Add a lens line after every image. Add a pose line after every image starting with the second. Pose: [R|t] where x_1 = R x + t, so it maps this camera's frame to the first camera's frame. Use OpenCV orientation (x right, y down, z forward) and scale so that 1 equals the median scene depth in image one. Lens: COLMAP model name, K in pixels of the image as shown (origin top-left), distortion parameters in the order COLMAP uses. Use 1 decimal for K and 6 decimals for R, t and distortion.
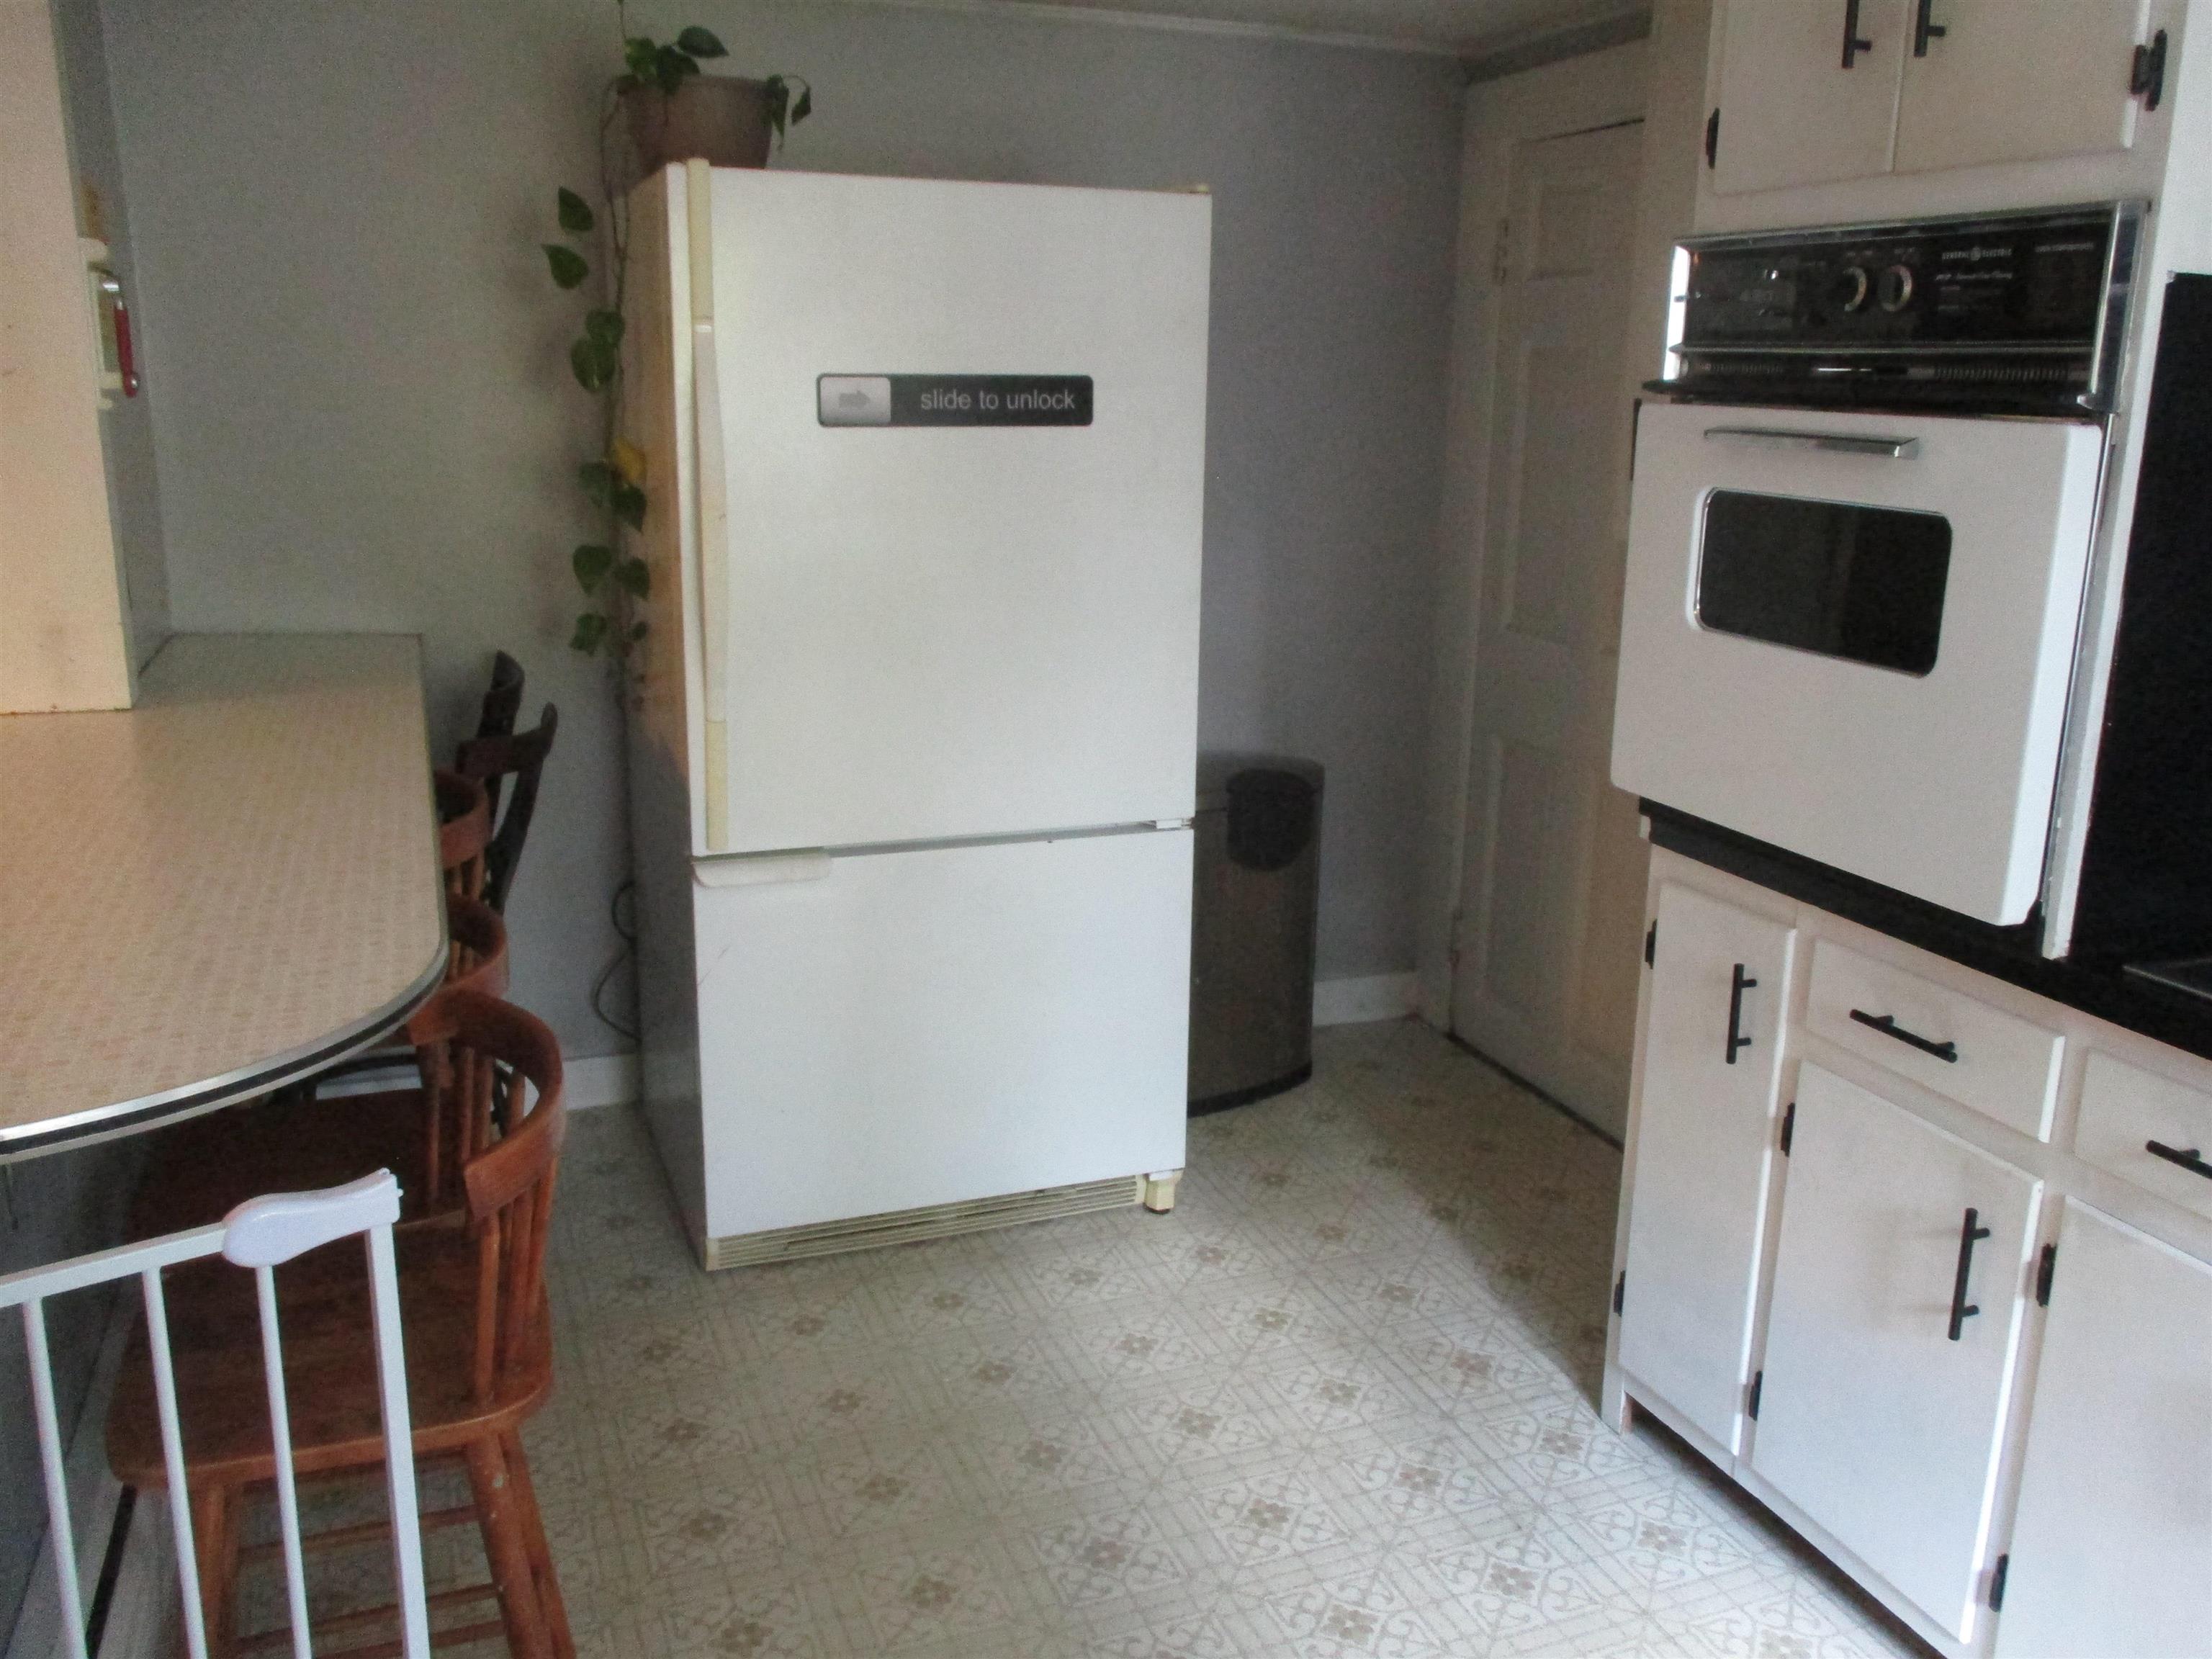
lens RADIAL K [[1860.8, 0, 1106.6], [0, 1860.8, 828.3], [0, 0, 1]] dist [-0.002423, -0.000501]
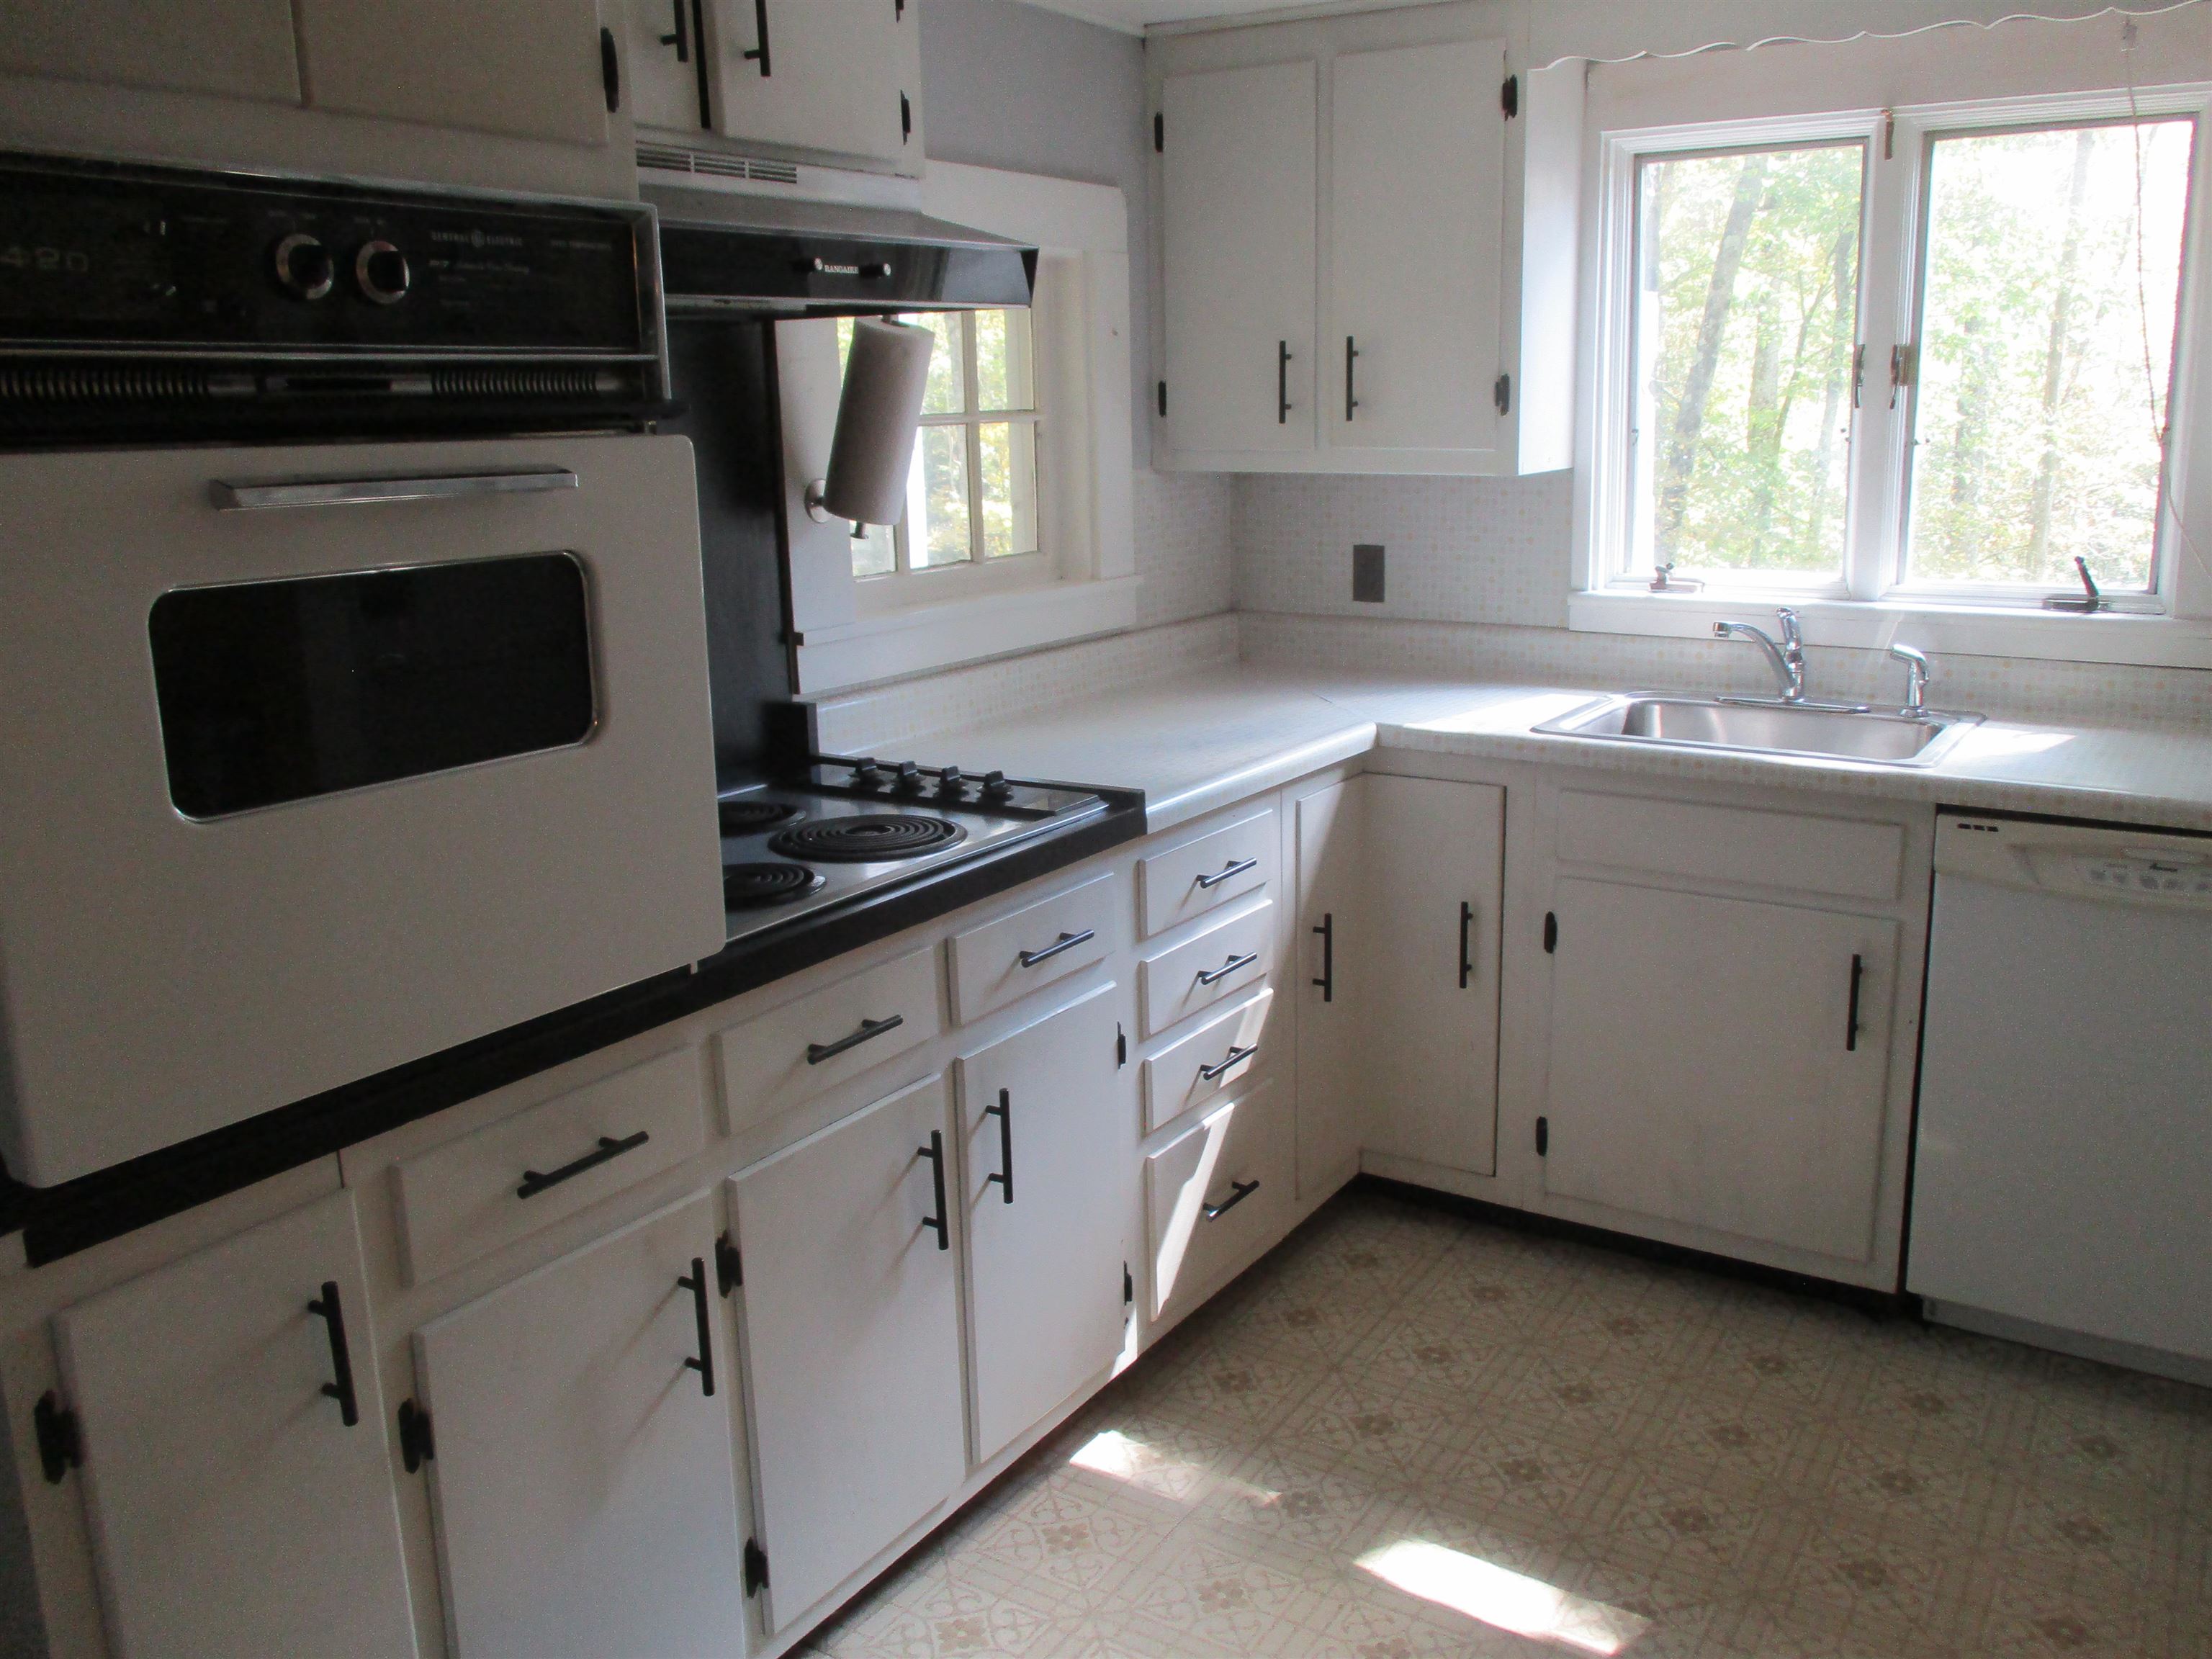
lens RADIAL K [[1860.8, 0, 1108.6], [0, 1860.8, 830.8], [0, 0, 1]] dist [-0.002423, -0.000501]
pose [[-0.596263, -0.190423, 0.779878, -0.368713], [0.204660, 0.903305, 0.377034, -0.314831], [-0.776263, 0.384421, -0.499635, 1.249753]]
